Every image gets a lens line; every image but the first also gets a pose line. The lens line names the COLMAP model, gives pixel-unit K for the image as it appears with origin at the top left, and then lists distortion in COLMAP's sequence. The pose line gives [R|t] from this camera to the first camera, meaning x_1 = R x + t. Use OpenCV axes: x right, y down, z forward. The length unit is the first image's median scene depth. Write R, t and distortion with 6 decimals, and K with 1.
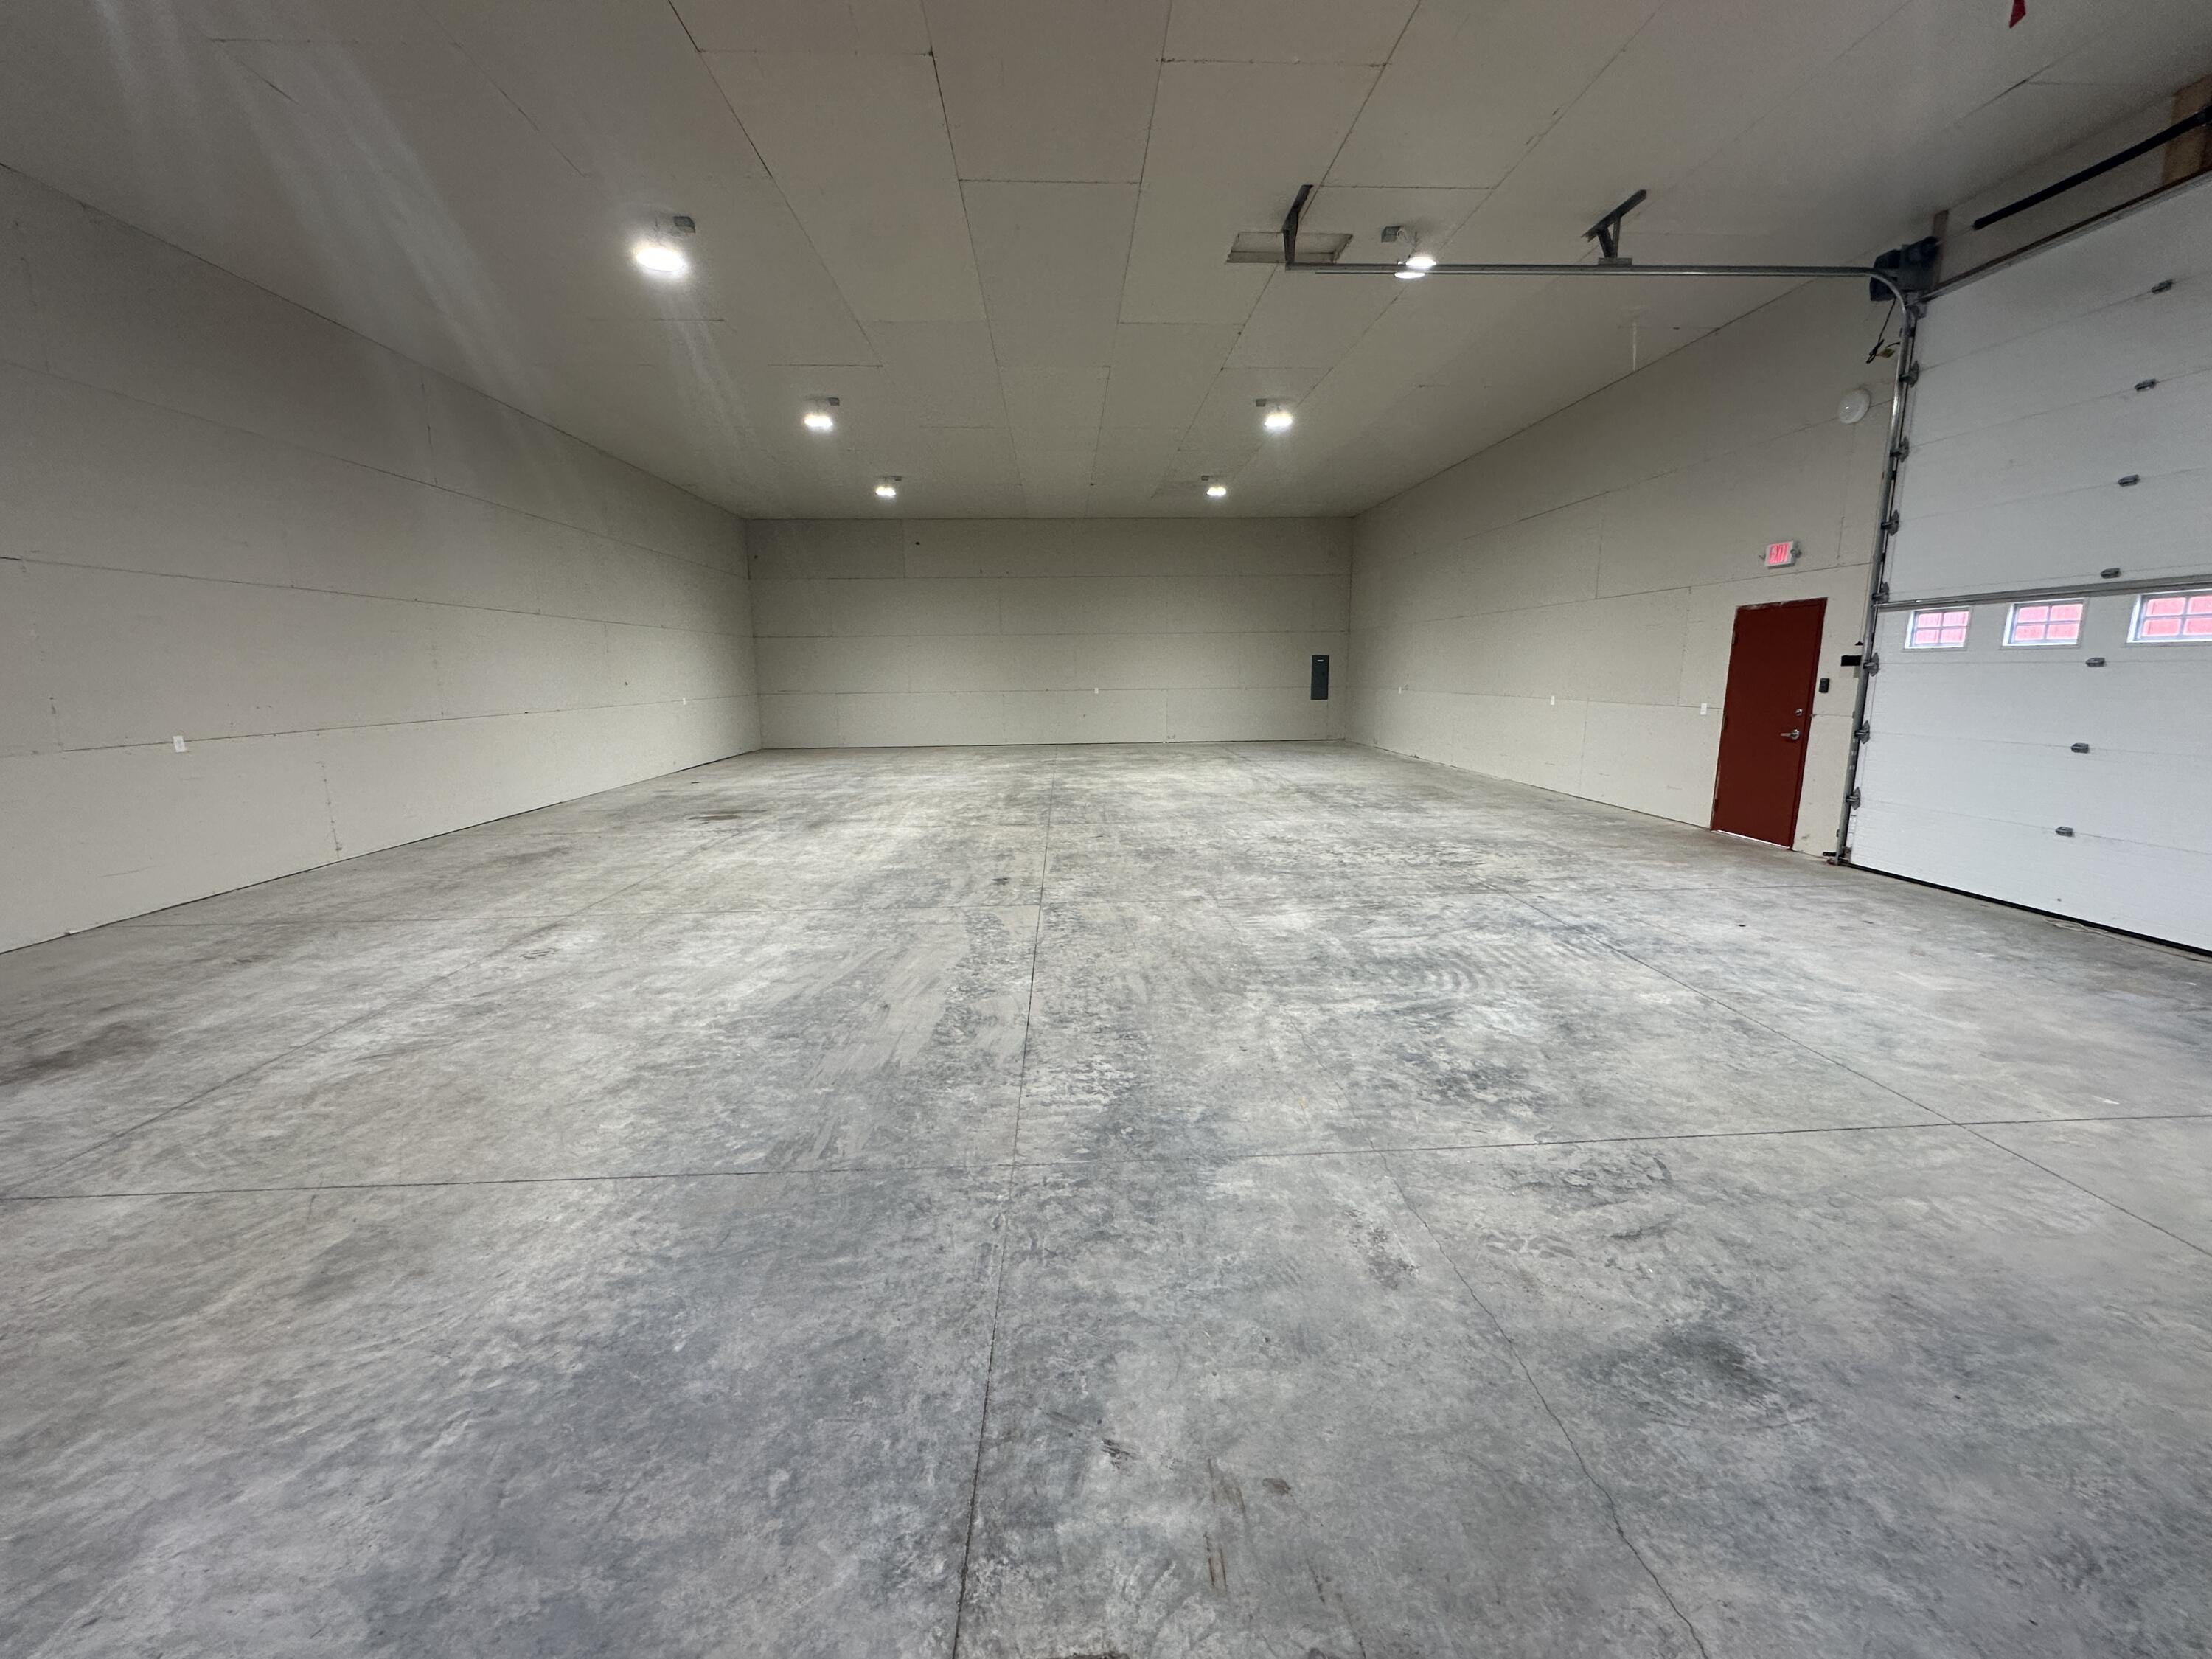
lens RADIAL K [[884.9, 0, 1106.0], [0, 884.9, 829.5], [0, 0, 1]] dist [-0.006075, -0.000140]
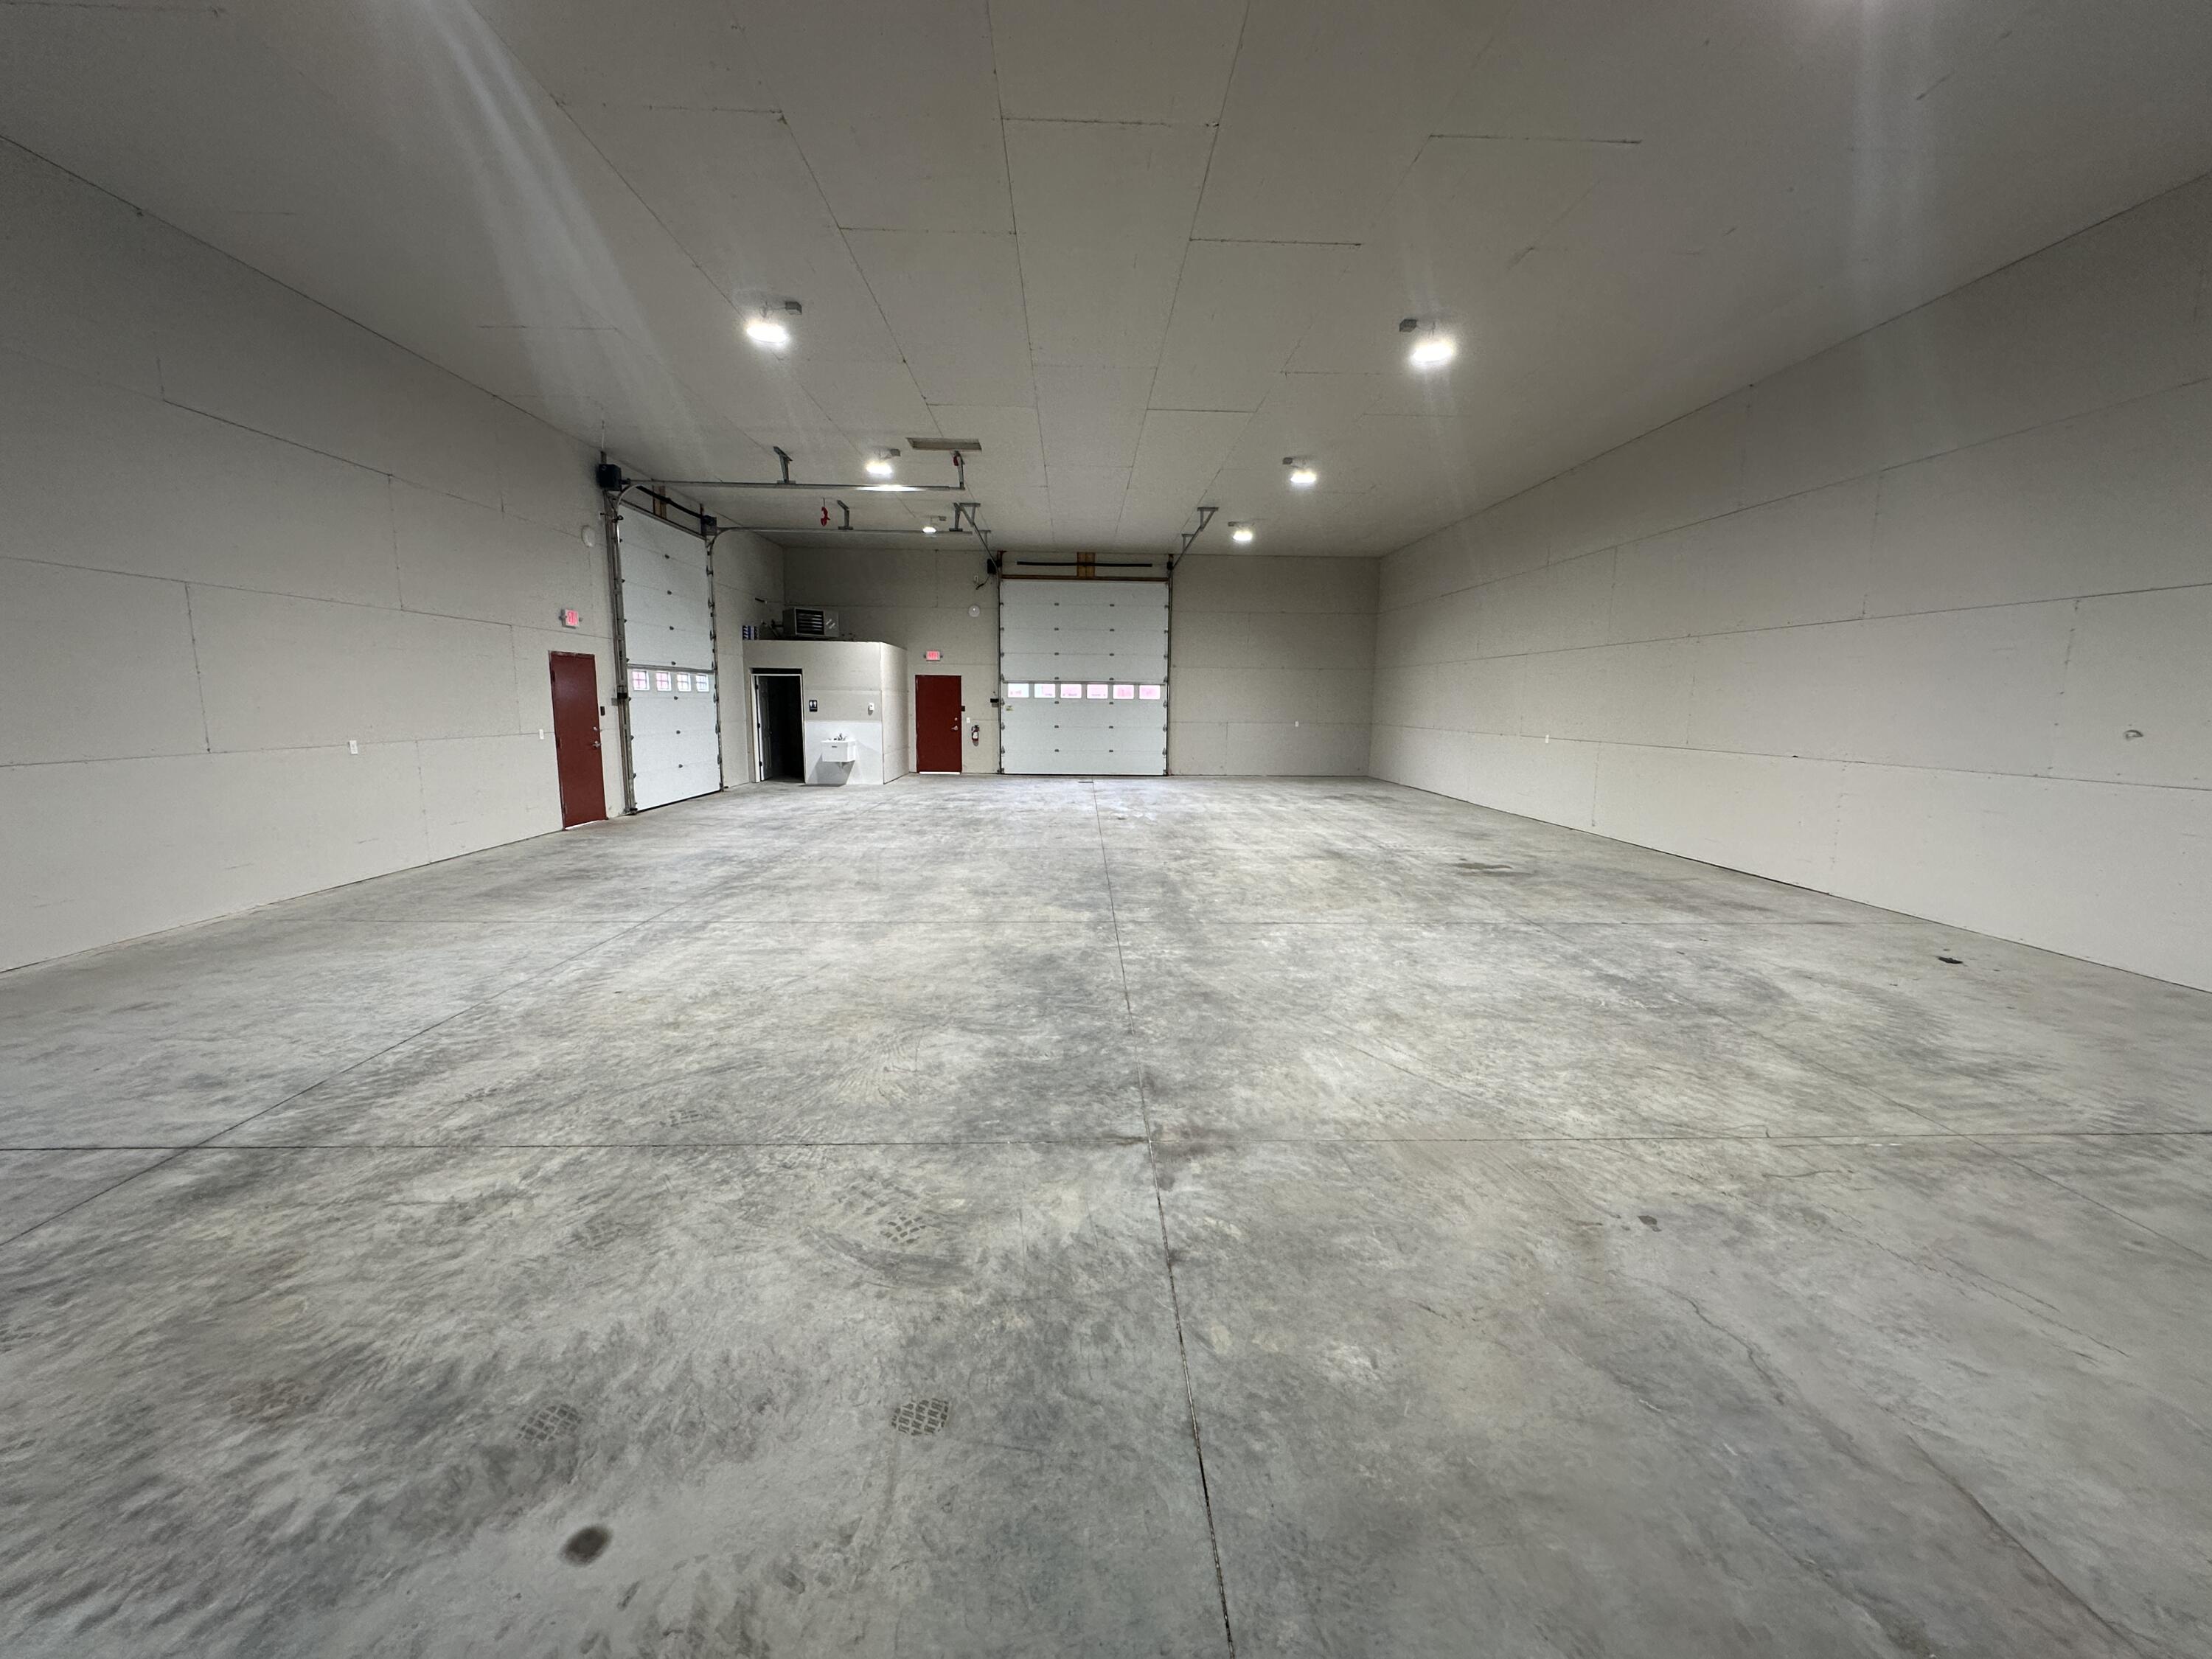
lens RADIAL K [[884.9, 0, 1106.0], [0, 884.9, 829.5], [0, 0, 1]] dist [-0.006075, -0.000140]
pose [[-0.999999, -0.000014, 0.001268, -0.091048], [0.000388, 0.948471, 0.316863, -0.476591], [-0.001207, 0.316863, -0.948471, 2.642970]]
